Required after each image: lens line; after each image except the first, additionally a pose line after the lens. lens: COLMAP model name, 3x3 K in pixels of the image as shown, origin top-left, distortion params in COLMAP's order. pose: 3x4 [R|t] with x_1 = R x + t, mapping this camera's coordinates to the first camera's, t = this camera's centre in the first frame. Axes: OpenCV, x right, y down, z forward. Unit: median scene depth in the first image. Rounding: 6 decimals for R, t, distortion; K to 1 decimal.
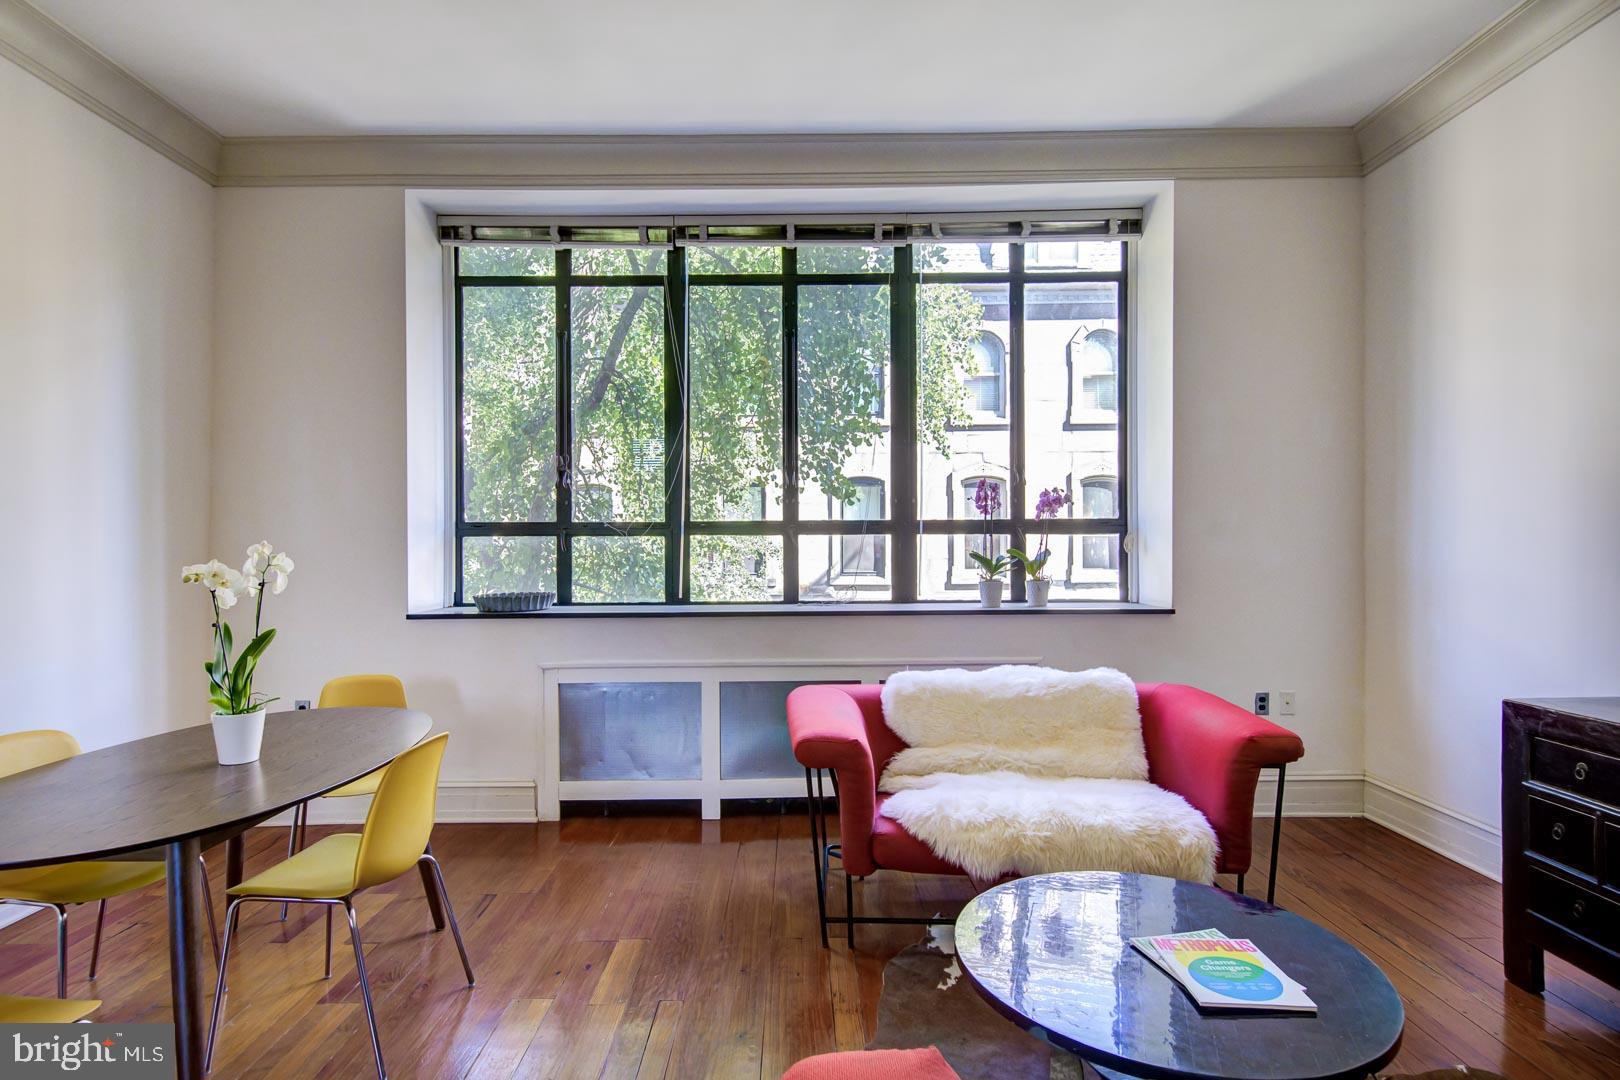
lens RADIAL K [[957.9, 0, 806.9], [0, 957.9, 526.0], [0, 0, 1]] dist [0.039203, 0.000636]
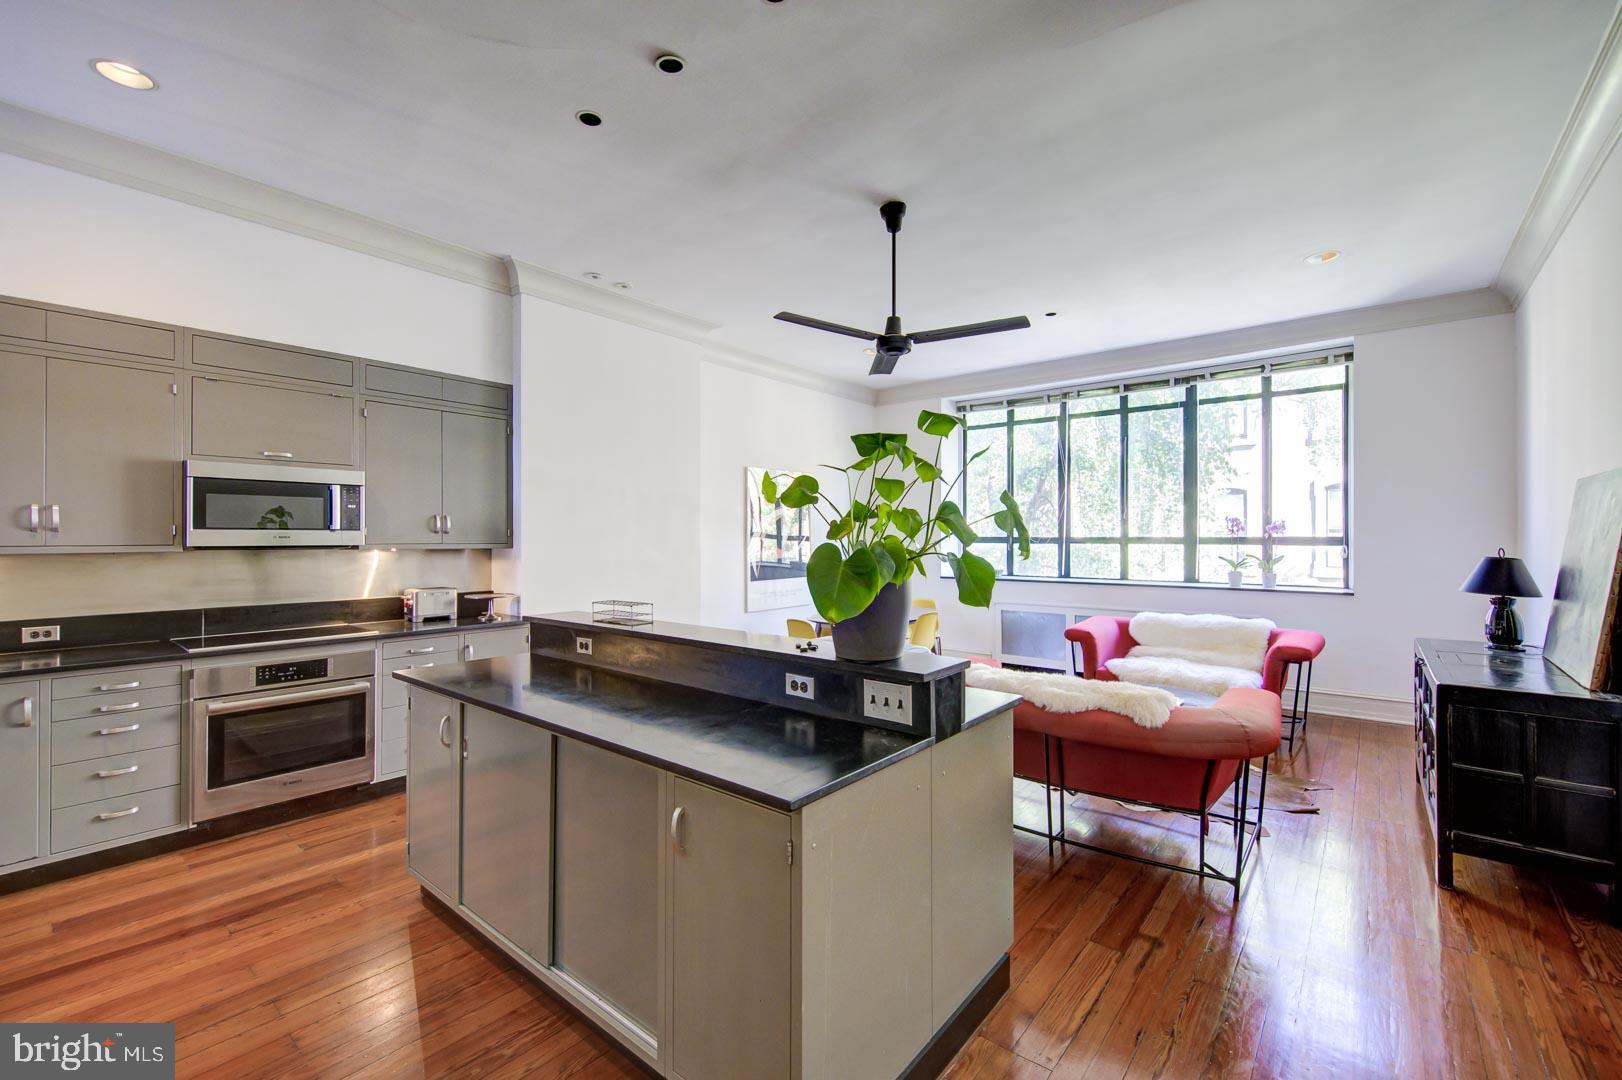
lens RADIAL K [[672.5, 0, 817.6], [0, 672.5, 531.2], [0, 0, 1]] dist [-0.000189, -0.002166]
pose [[0.784000, 0.002360, -0.620756, 0.344360], [-0.008662, 0.999937, -0.007139, -0.001760], [0.620700, 0.010974, 0.783971, -0.440564]]
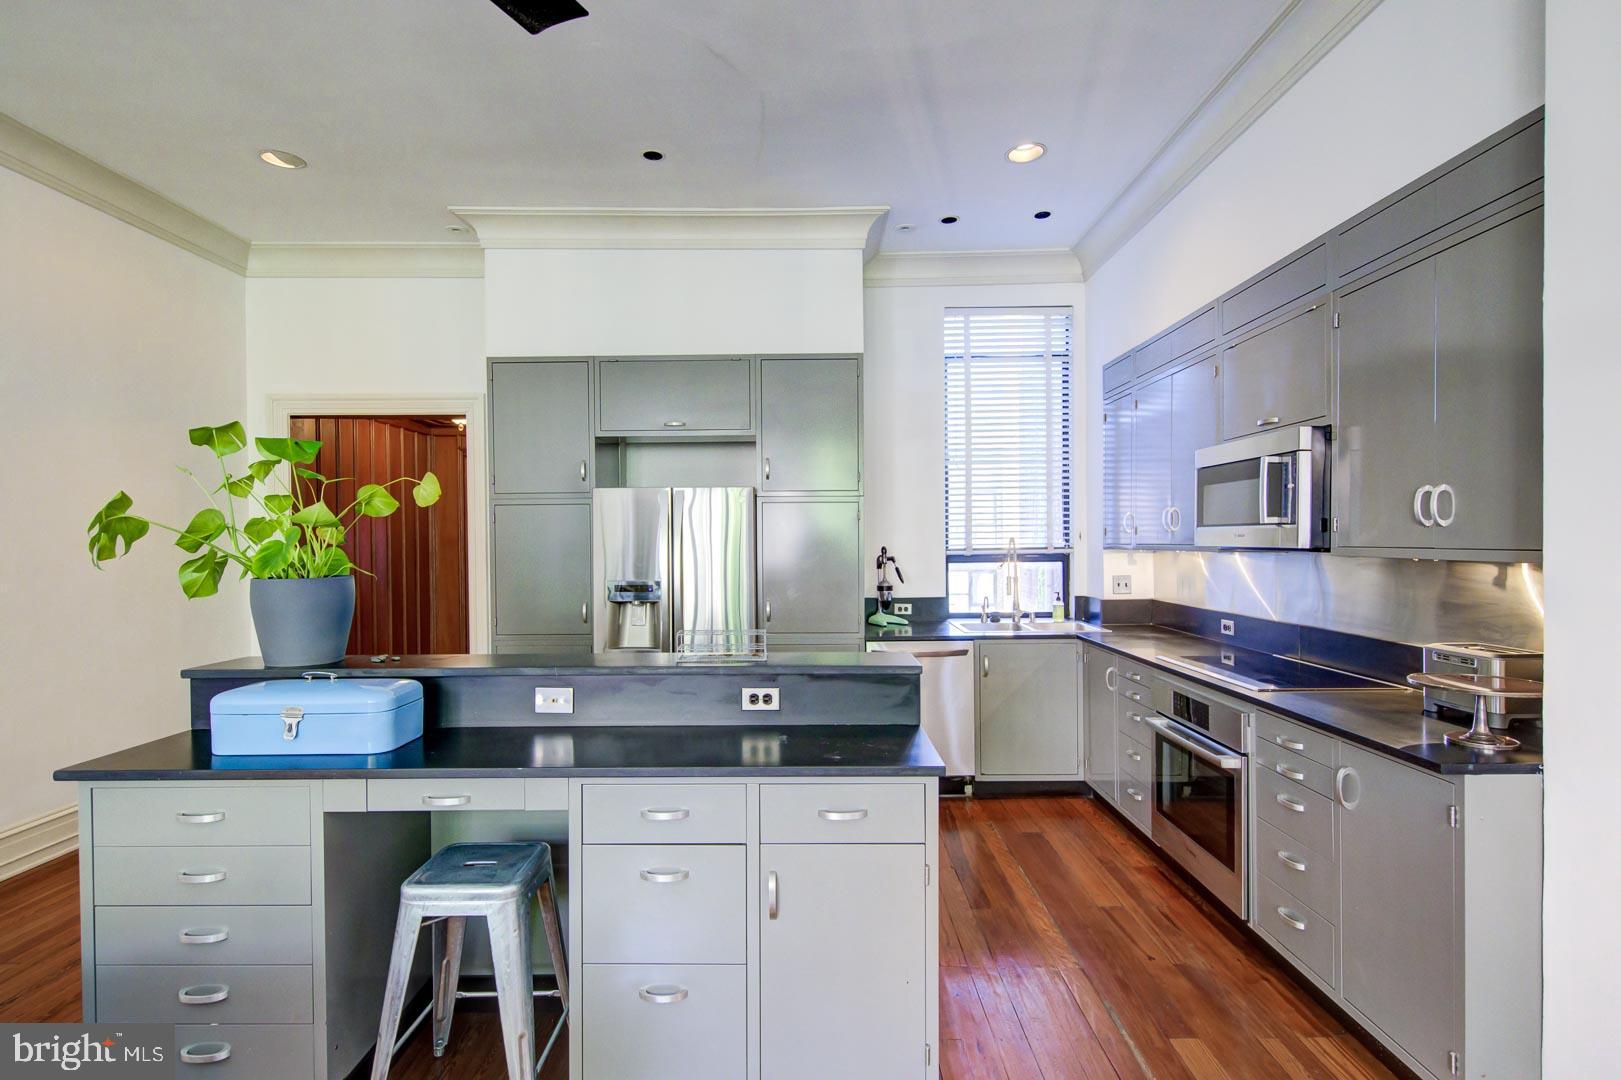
lens RADIAL K [[799.2, 0, 795.6], [0, 799.2, 546.1], [0, 0, 1]] dist [0.008348, -0.000122]
pose [[-0.999723, 0.018360, 0.014704, -0.187416], [0.018504, 0.999781, 0.009766, 0.000015], [-0.014522, 0.010035, -0.999844, 0.382505]]
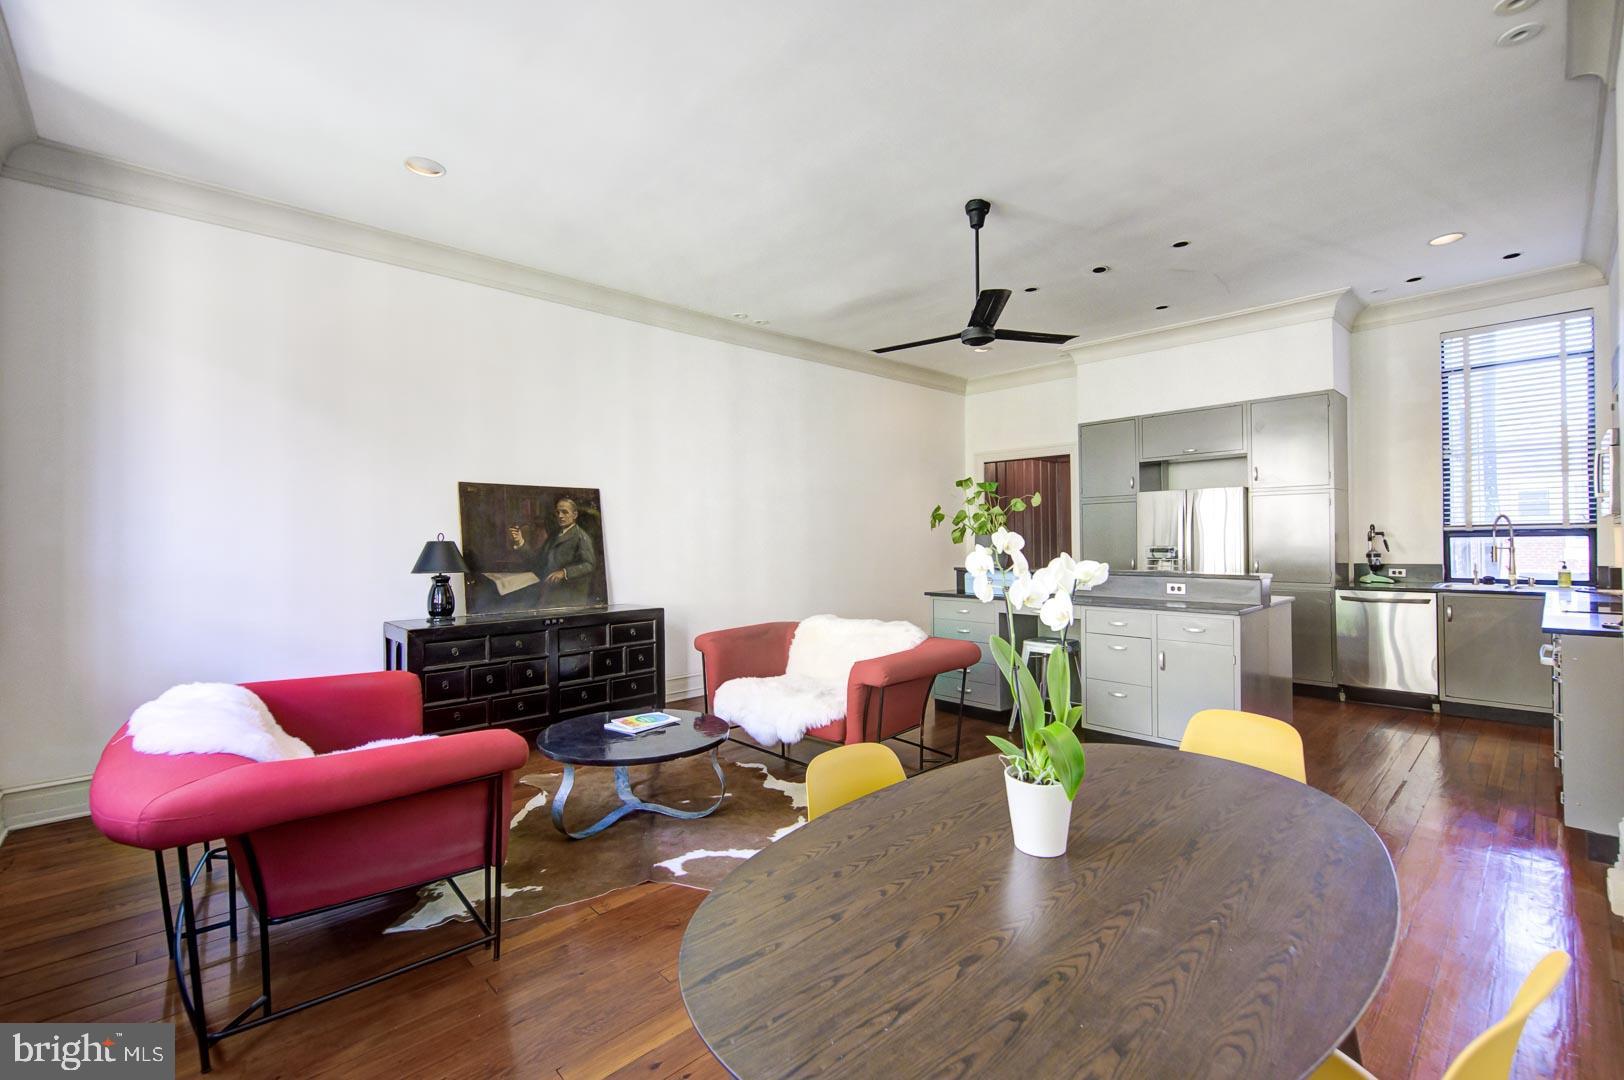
lens RADIAL K [[660.7, 0, 815.1], [0, 660.7, 533.5], [0, 0, 1]] dist [-0.003868, -0.000580]
pose [[-0.681970, 0.023821, 0.730992, -0.450234], [0.019828, 0.999704, -0.014079, 0.024298], [-0.731112, 0.004893, -0.682240, 0.810629]]
